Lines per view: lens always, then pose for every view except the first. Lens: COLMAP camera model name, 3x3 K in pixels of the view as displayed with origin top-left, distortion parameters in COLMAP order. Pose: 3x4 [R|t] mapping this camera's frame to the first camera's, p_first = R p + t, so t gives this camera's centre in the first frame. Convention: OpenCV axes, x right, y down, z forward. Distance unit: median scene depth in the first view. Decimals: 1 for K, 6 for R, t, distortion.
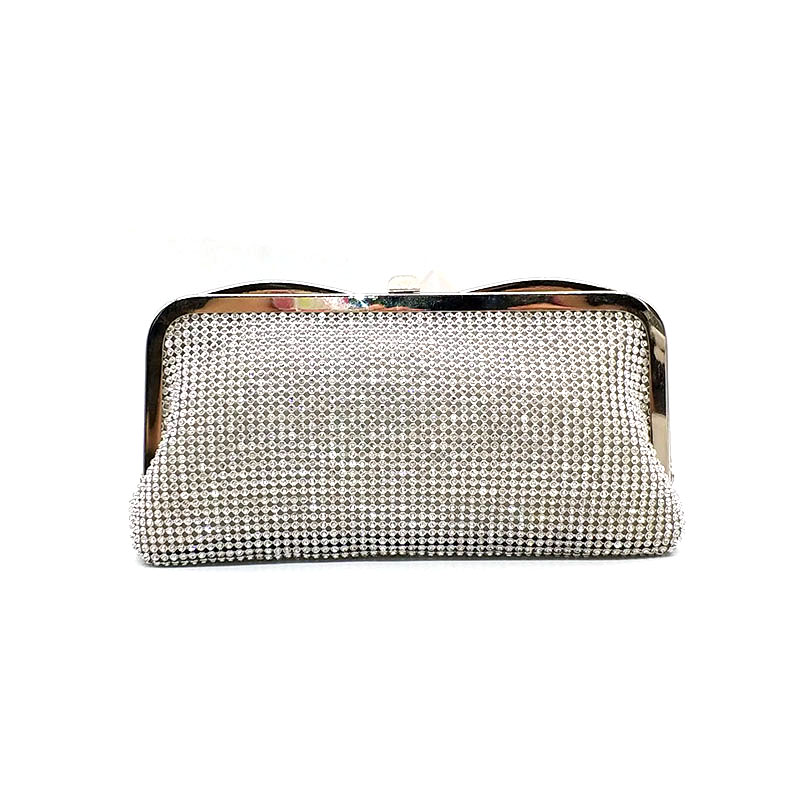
lens RADIAL K [[1316.0, 0, 399.7], [0, 1316.0, 399.7], [0, 0, 1]] dist [0.104346, 0.000000]
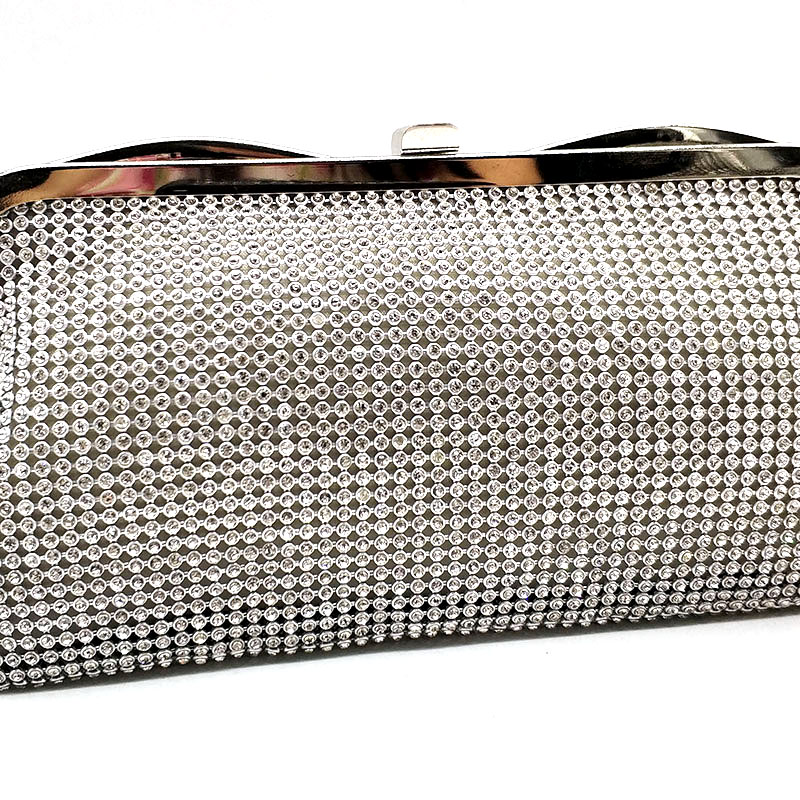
lens RADIAL K [[1316.0, 0, 402.5], [0, 1316.0, 345.3], [0, 0, 1]] dist [0.104346, 0.000000]
pose [[0.993111, -0.041270, 0.109668, -0.074557], [0.040432, 0.999134, 0.009854, -0.008244], [-0.109980, -0.005352, 0.993919, 0.478330]]
